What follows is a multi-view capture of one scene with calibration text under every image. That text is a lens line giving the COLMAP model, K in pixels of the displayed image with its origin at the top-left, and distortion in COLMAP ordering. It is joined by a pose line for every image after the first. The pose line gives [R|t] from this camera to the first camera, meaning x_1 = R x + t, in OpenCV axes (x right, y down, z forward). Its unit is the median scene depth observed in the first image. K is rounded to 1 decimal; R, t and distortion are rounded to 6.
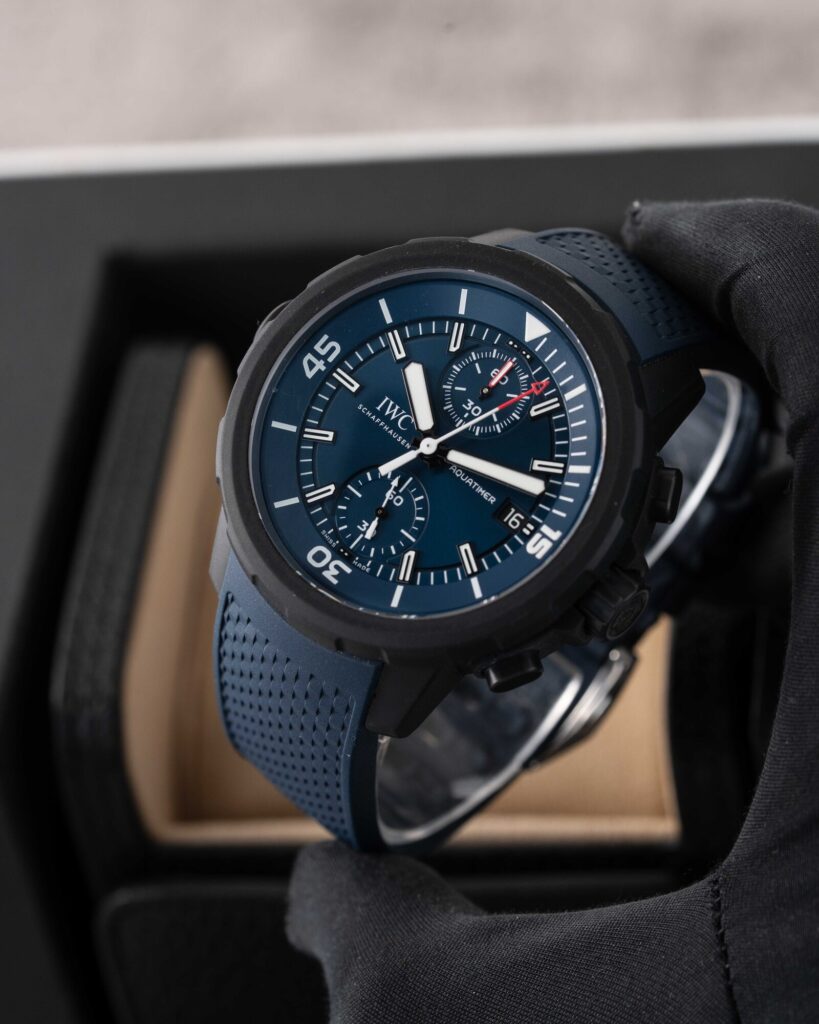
lens RADIAL K [[4780.9, 0, 409.5], [0, 4780.9, 512.0], [0, 0, 1]] dist [-0.069575, 1.794791]
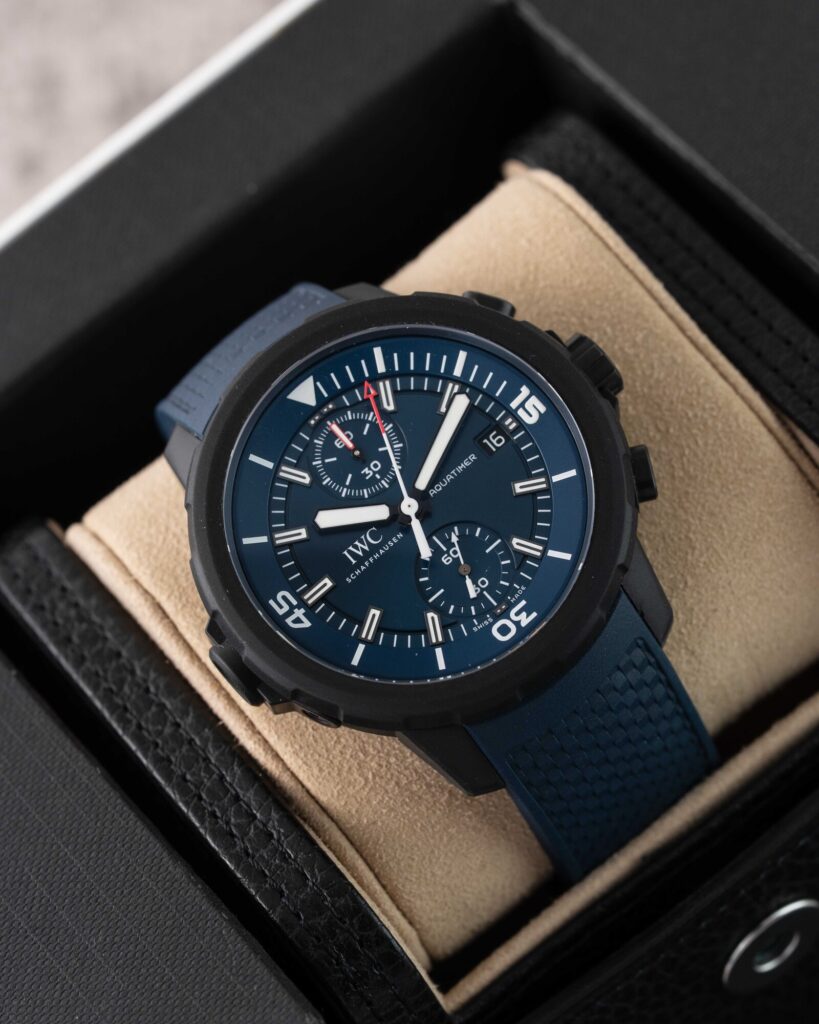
lens RADIAL K [[4780.9, 0, 409.5], [0, 4780.9, 512.0], [0, 0, 1]] dist [-0.069575, 1.794791]
pose [[0.122989, -0.877348, 0.463826, -0.452599], [0.959309, 0.224802, 0.170850, -0.181300], [-0.254164, 0.423940, 0.869296, 0.141210]]
